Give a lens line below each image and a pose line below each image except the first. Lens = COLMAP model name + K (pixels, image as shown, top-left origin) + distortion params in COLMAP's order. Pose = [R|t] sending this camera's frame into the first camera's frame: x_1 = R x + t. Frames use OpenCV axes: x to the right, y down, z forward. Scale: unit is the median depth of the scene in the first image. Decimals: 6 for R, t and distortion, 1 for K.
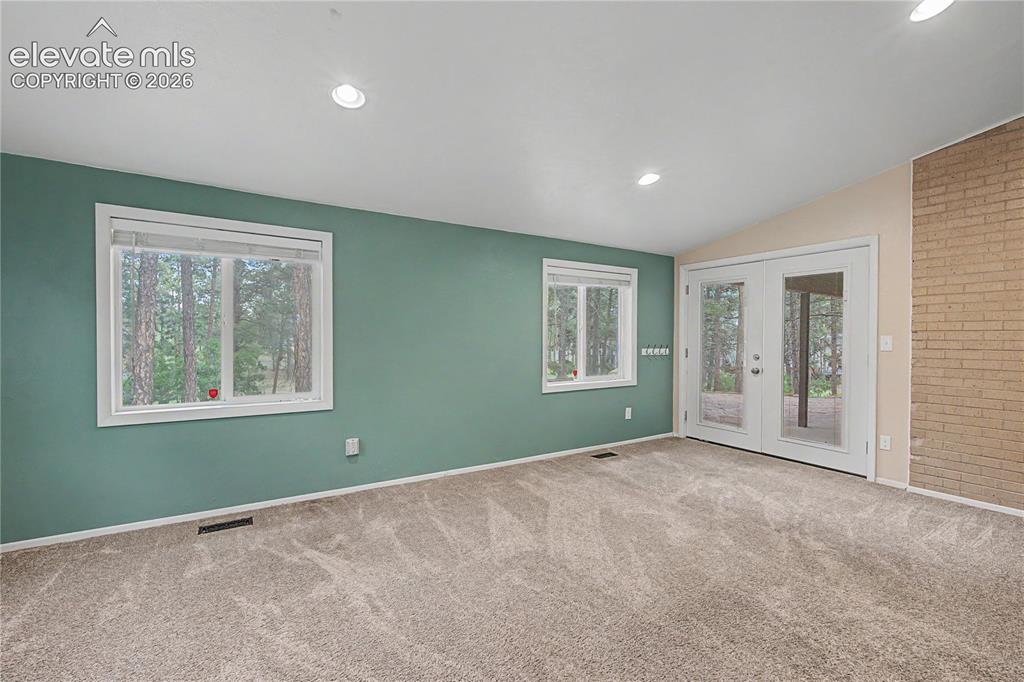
lens RADIAL K [[445.6, 0, 511.3], [0, 445.6, 342.6], [0, 0, 1]] dist [0.000938, -0.000375]
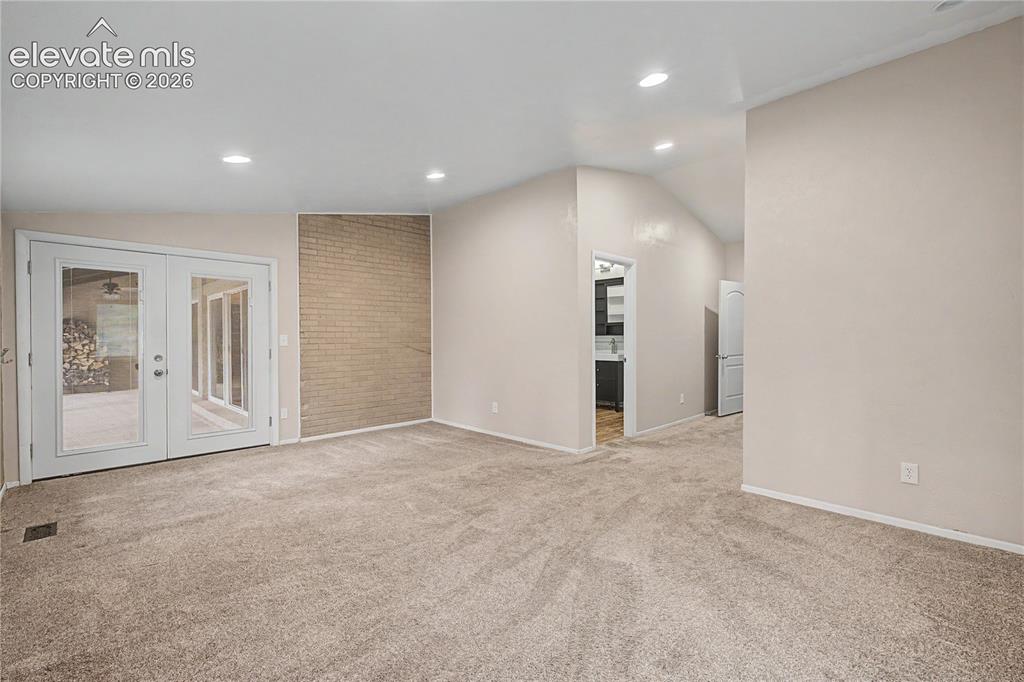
lens RADIAL K [[446.6, 0, 511.0], [0, 446.6, 336.7], [0, 0, 1]] dist [-0.002260, -0.000310]
pose [[-0.220060, -0.003393, 0.975480, -0.663467], [0.012628, 0.999900, 0.006327, -0.010104], [-0.975405, 0.013711, -0.219996, 0.644689]]
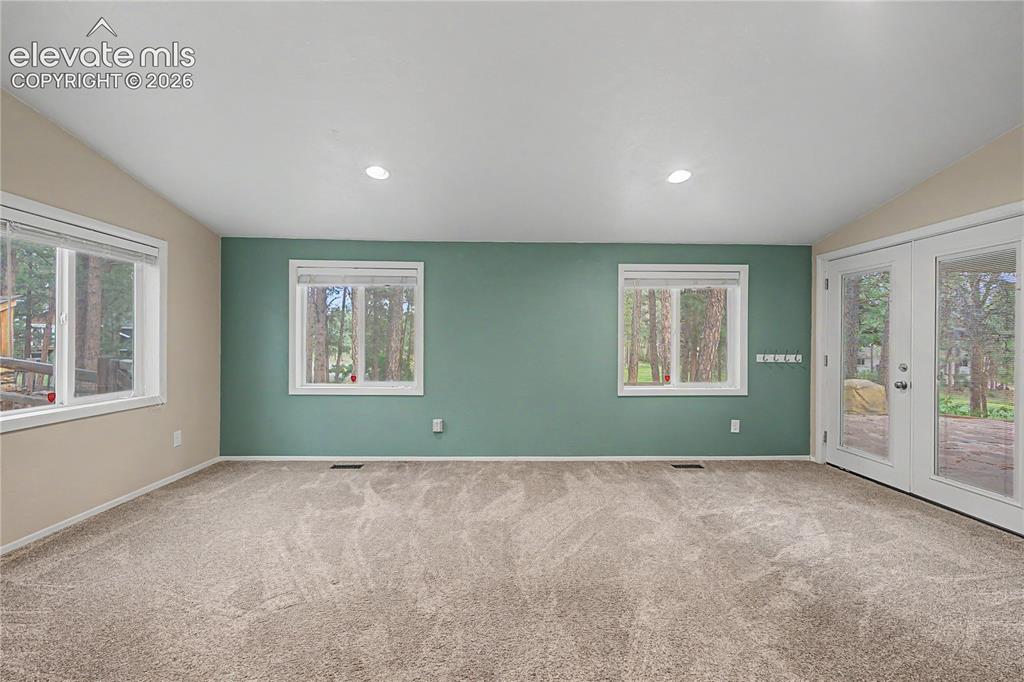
lens RADIAL K [[445.1, 0, 510.4], [0, 445.1, 342.1], [0, 0, 1]] dist [-0.000848, 0.000454]
pose [[0.862499, 0.002314, -0.506054, 0.462763], [-0.008466, 0.999916, -0.009857, 0.002776], [0.505989, 0.012786, 0.862445, -0.008693]]
